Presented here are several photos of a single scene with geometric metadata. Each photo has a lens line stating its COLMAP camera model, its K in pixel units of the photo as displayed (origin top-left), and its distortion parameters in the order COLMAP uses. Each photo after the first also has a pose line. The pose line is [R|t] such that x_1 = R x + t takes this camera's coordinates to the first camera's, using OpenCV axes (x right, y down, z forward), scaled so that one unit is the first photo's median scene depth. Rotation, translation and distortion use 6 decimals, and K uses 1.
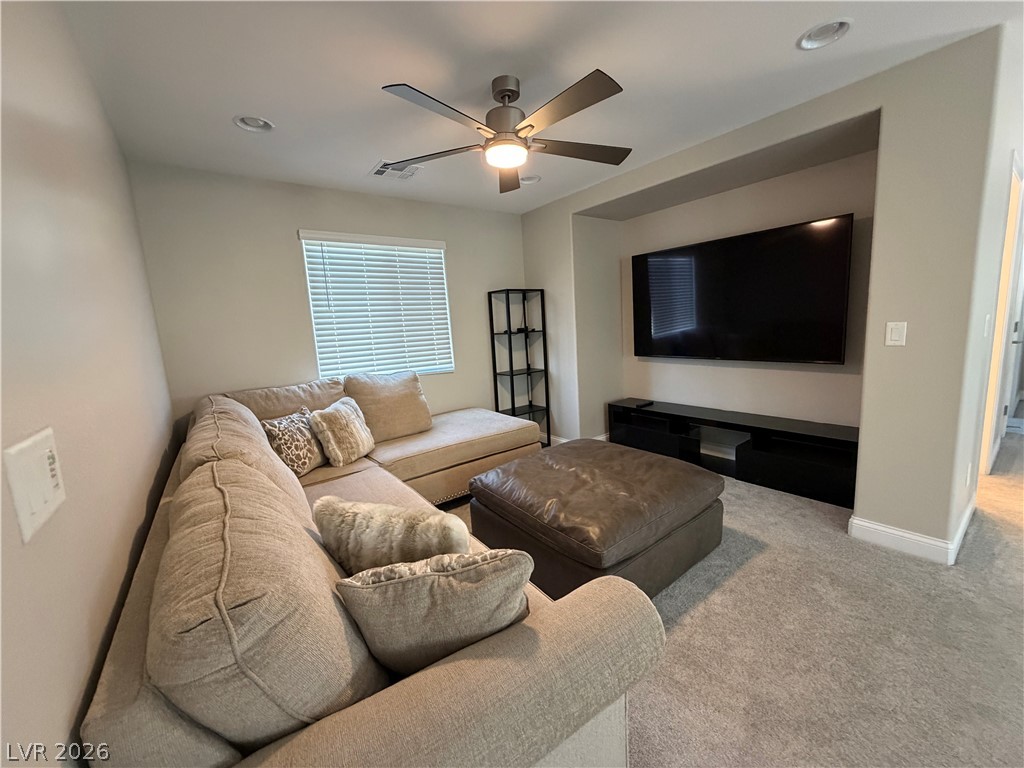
lens RADIAL K [[408.2, 0, 509.6], [0, 408.2, 384.0], [0, 0, 1]] dist [-0.000488, 0.000463]
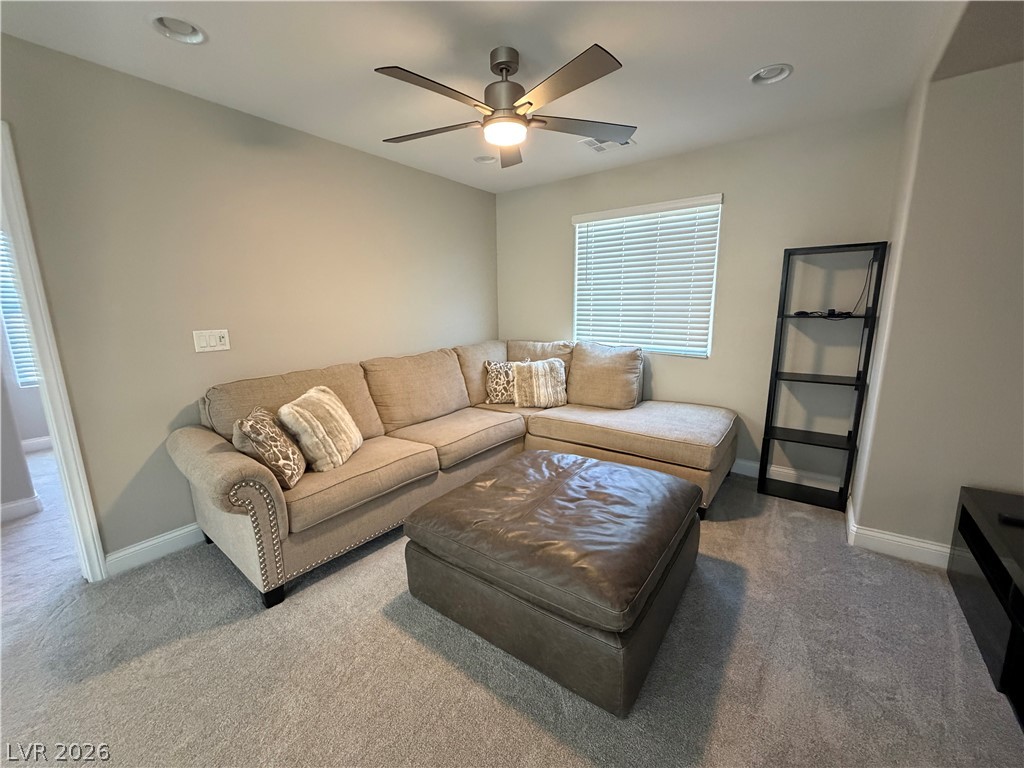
lens RADIAL K [[408.2, 0, 509.6], [0, 408.2, 384.0], [0, 0, 1]] dist [-0.000488, 0.000463]
pose [[0.278027, 0.236181, -0.931085, 0.662667], [-0.142591, 0.968710, 0.203146, -0.112610], [0.949931, 0.076284, 0.303004, 0.481968]]
